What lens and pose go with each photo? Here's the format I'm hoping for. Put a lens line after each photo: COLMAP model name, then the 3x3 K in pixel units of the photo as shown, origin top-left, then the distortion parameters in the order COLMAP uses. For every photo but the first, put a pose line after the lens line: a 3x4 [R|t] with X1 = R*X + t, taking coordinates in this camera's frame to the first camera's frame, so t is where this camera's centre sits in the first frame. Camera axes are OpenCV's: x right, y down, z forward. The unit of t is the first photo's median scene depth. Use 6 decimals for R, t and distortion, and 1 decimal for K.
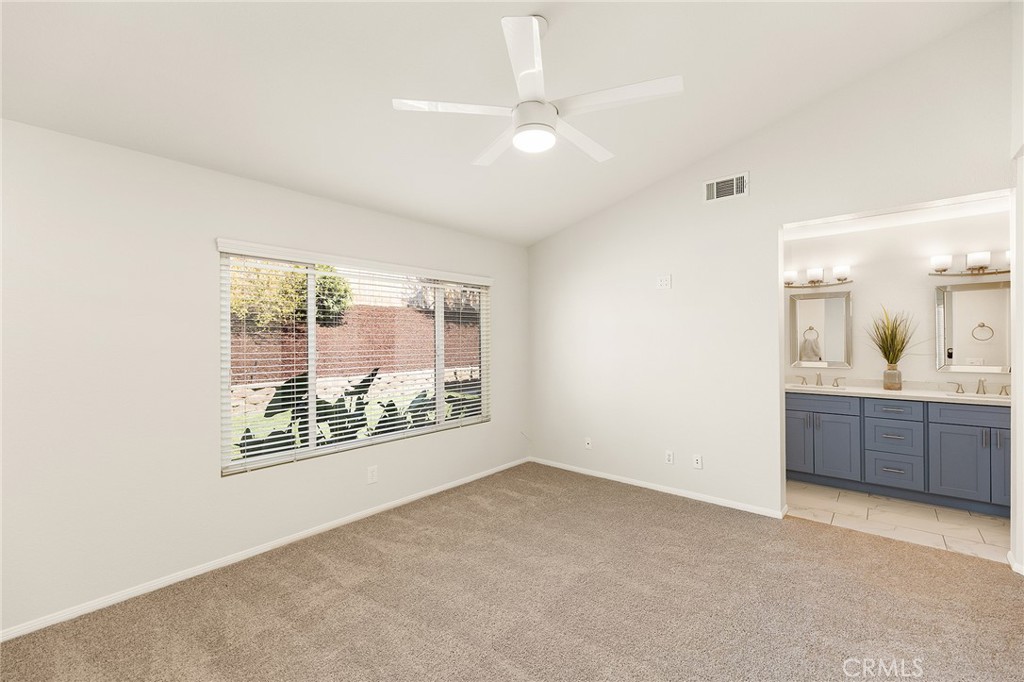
lens RADIAL K [[431.5, 0, 512.0], [0, 431.5, 341.0], [0, 0, 1]] dist [-0.000658, -0.000203]
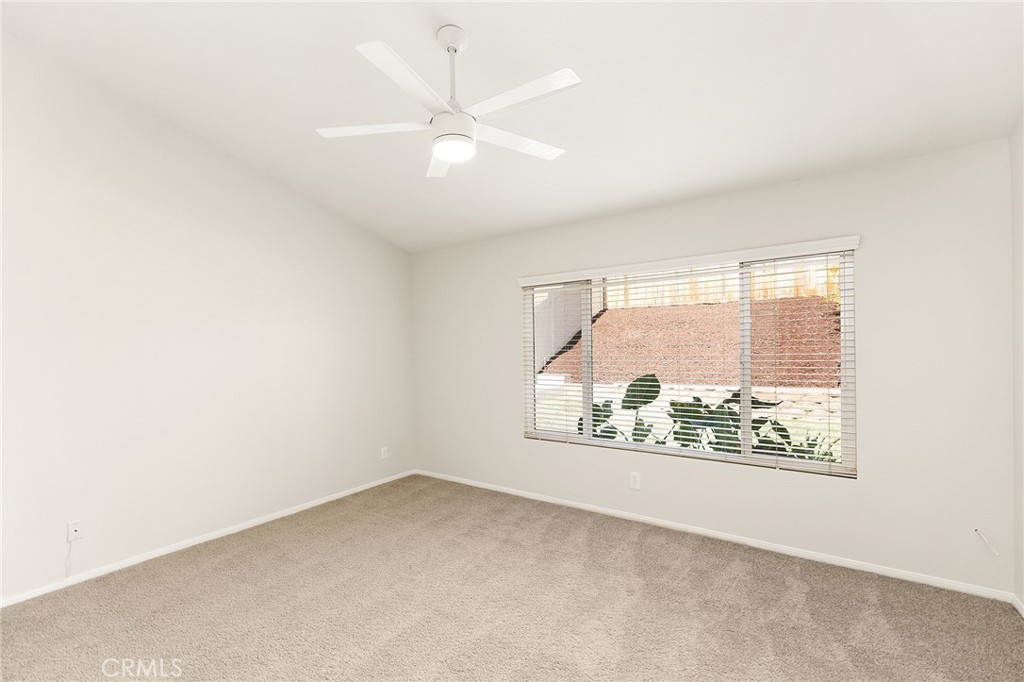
lens RADIAL K [[444.2, 0, 512.0], [0, 444.2, 341.0], [0, 0, 1]] dist [0.000512, 0.000039]
pose [[0.098102, -0.021522, -0.994944, 0.666597], [0.006091, 0.999760, -0.021025, 0.011405], [0.995158, -0.003998, 0.098209, 0.619622]]
